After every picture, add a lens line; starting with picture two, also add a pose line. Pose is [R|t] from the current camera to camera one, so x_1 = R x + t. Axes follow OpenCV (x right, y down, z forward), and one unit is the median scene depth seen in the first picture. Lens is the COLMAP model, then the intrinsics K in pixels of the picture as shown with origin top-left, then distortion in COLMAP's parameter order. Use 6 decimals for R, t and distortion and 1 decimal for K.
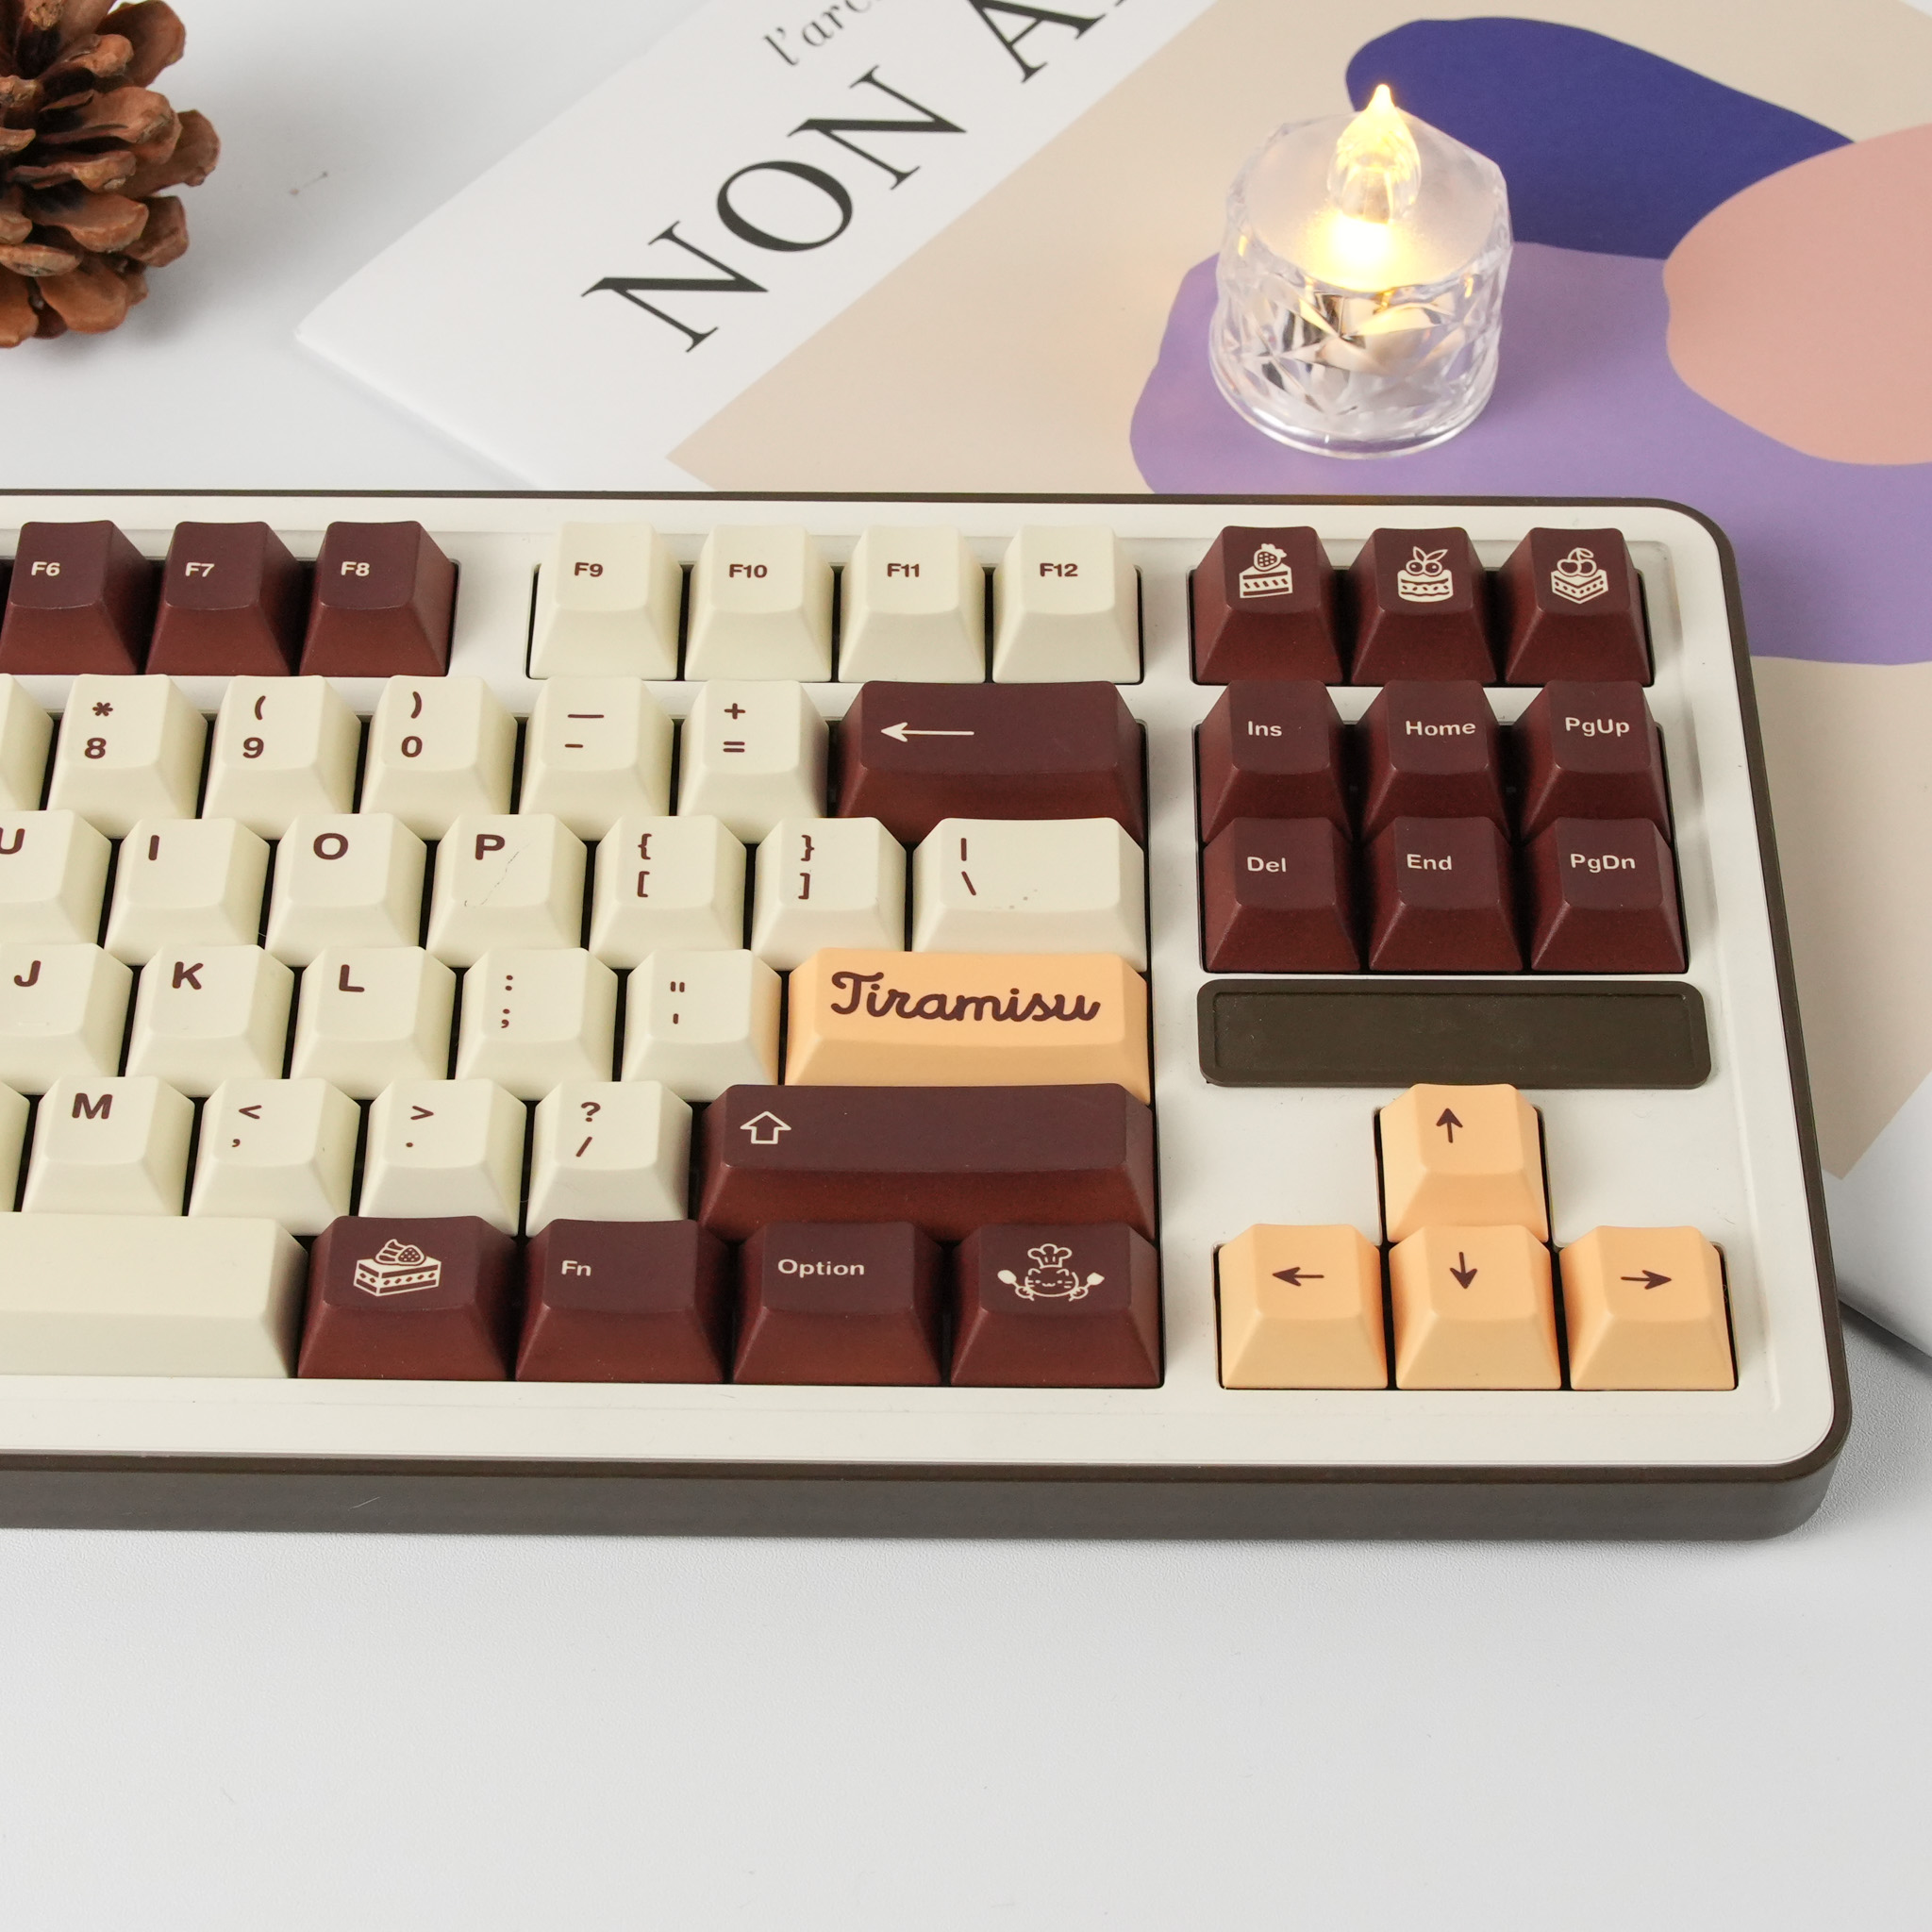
lens RADIAL K [[4489.1, 0, 922.8], [0, 4489.1, 961.6], [0, 0, 1]] dist [-0.123194, 0.474300]
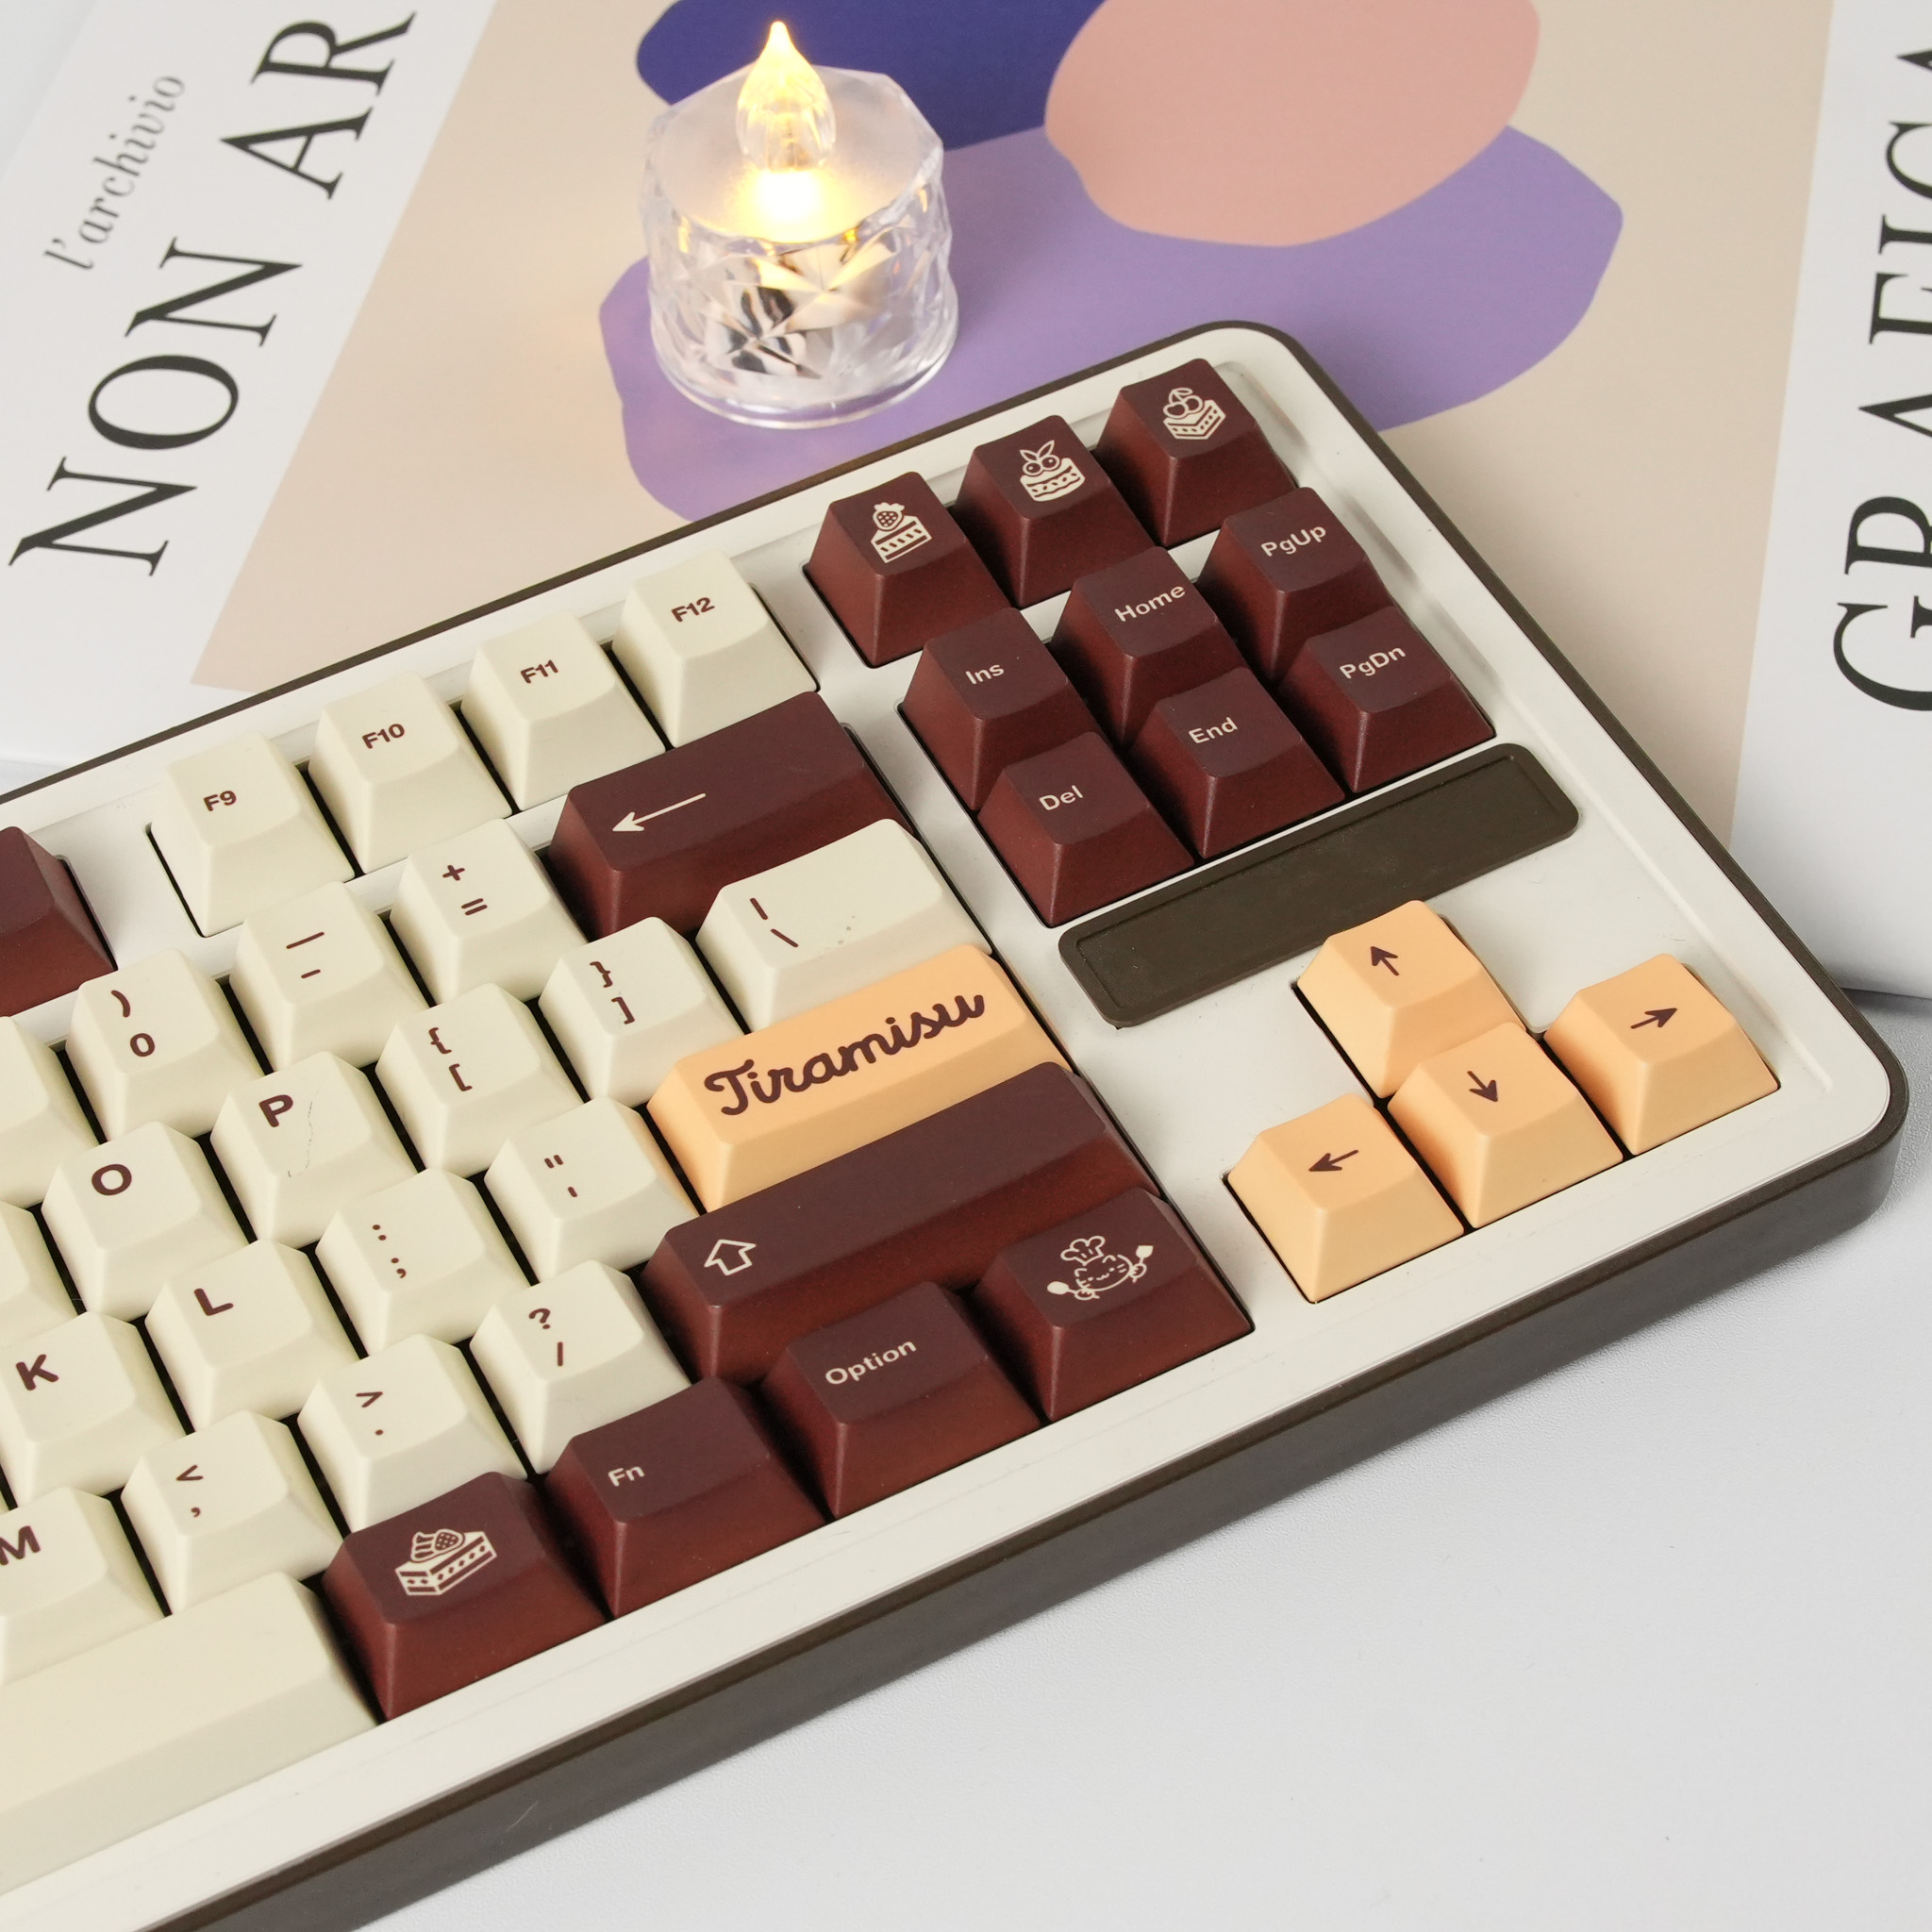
lens RADIAL K [[4489.1, 0, 922.8], [0, 4489.1, 961.6], [0, 0, 1]] dist [-0.123194, 0.474300]
pose [[0.888269, -0.383834, 0.252290, -0.197233], [0.397639, 0.917533, -0.004081, 0.001917], [-0.229918, 0.103945, 0.967643, 0.108128]]
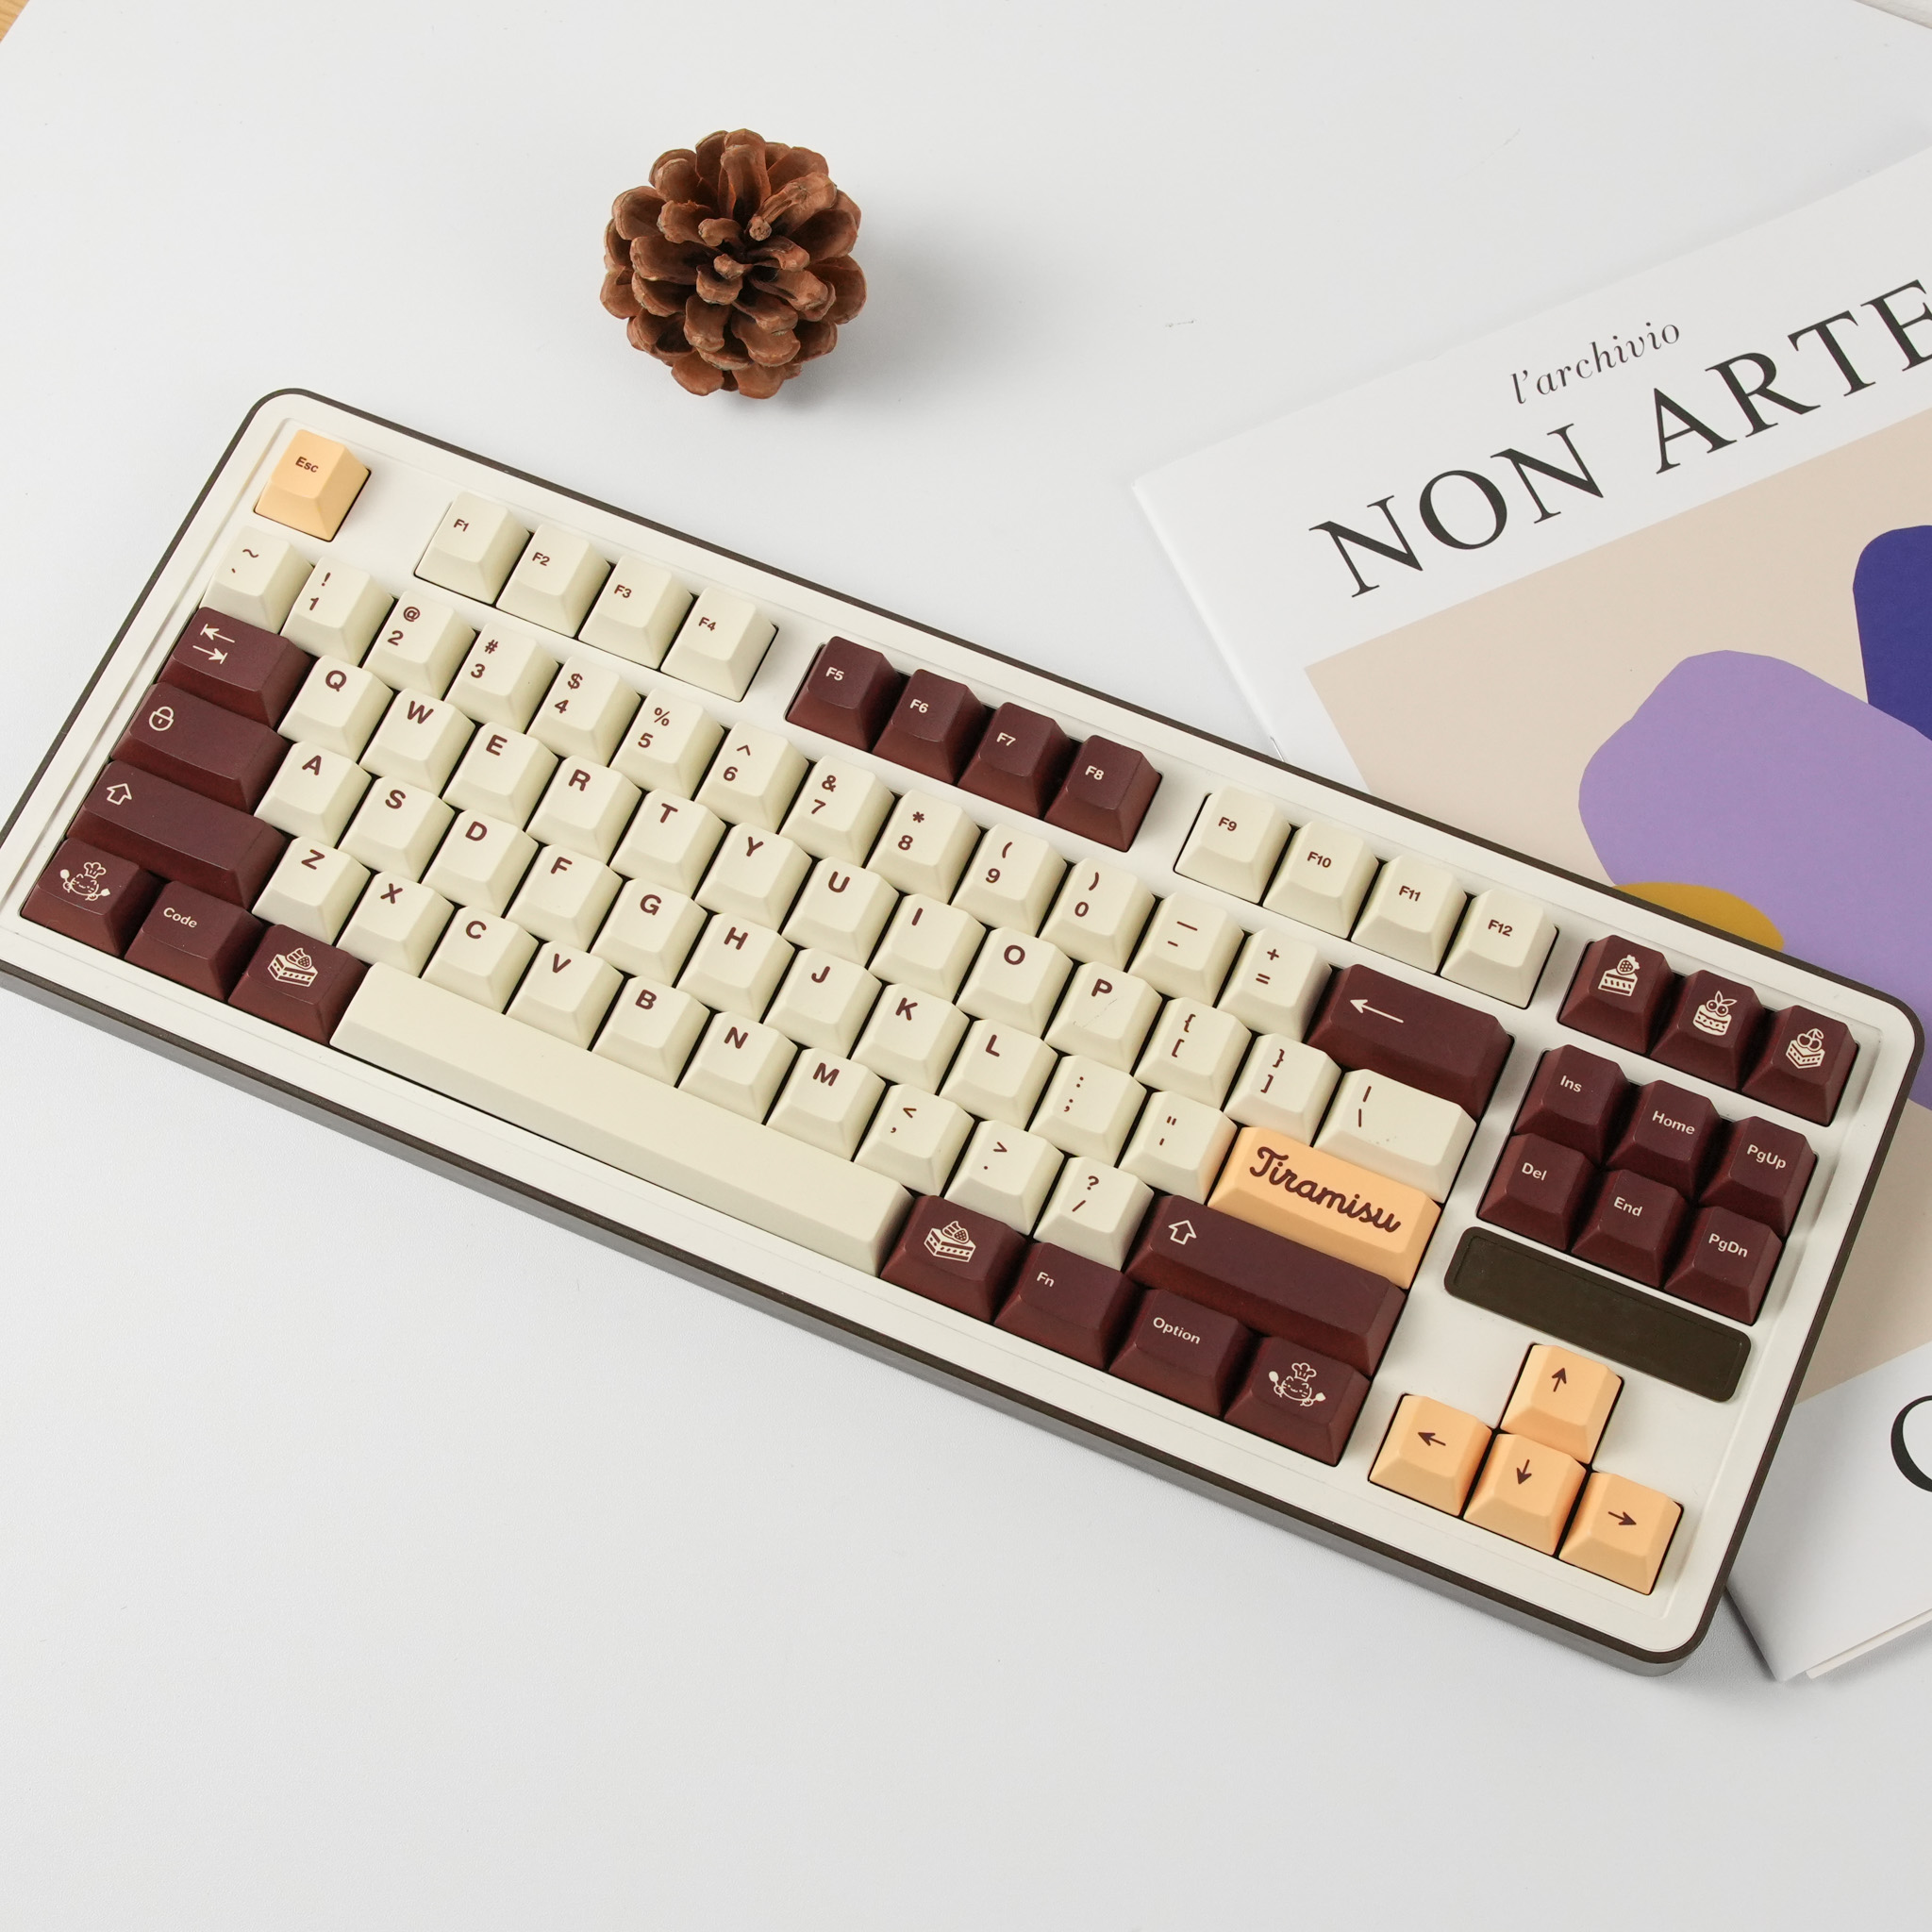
lens RADIAL K [[4248.2, 0, 1056.8], [0, 4248.2, 966.6], [0, 0, 1]] dist [-0.040038, 0.564758]
pose [[0.921246, 0.353256, -0.162836, 0.142322], [-0.298671, 0.910589, 0.285696, -0.481564], [0.249200, -0.214562, 0.944385, -0.493880]]
